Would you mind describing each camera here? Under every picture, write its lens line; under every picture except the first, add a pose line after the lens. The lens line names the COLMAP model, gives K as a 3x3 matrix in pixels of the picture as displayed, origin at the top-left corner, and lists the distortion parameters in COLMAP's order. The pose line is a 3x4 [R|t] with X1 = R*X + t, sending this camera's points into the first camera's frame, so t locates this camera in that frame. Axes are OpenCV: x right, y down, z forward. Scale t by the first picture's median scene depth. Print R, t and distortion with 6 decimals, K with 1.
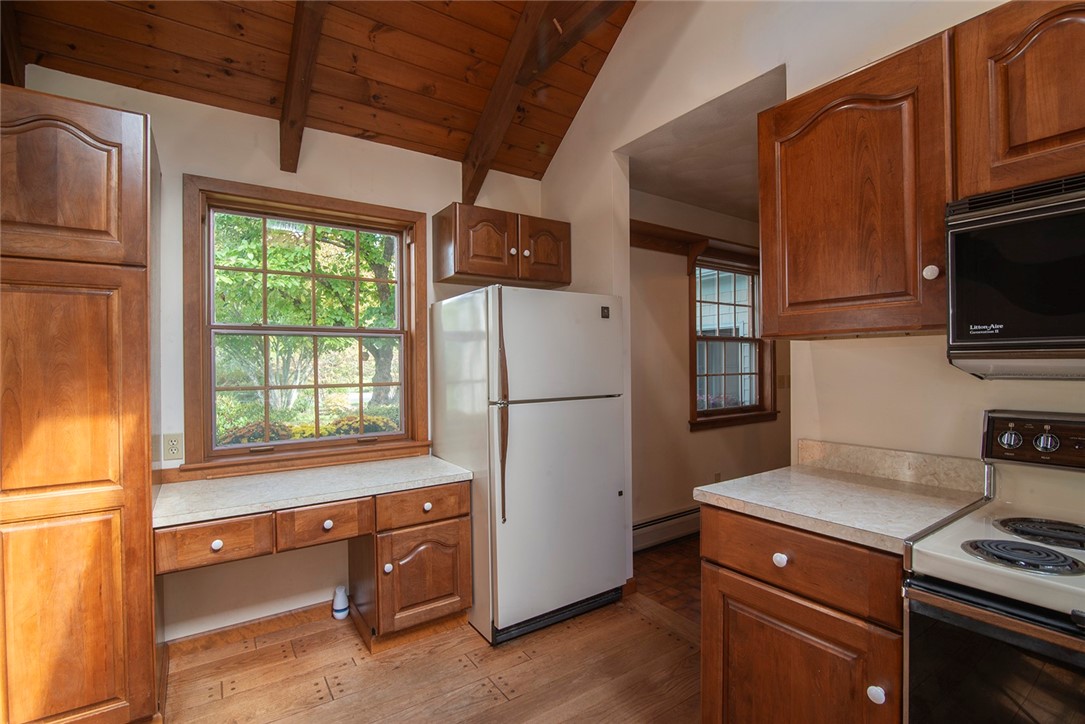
lens RADIAL K [[499.5, 0, 542.5], [0, 499.5, 362.0], [0, 0, 1]] dist [-0.017260, -0.000454]
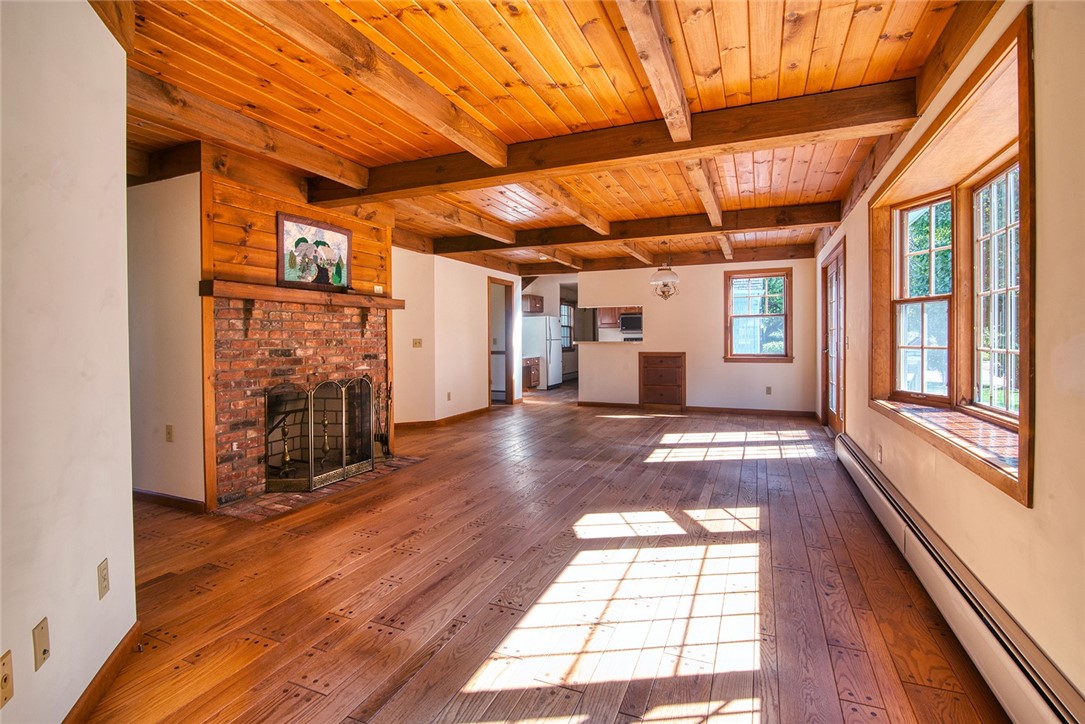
lens RADIAL K [[514.2, 0, 542.8], [0, 514.2, 341.7], [0, 0, 1]] dist [-0.000813, -0.000126]
pose [[0.842773, -0.004165, 0.538253, -5.008405], [0.001092, 0.999981, 0.006028, 0.111746], [-0.538268, -0.004492, 0.842762, -5.669546]]
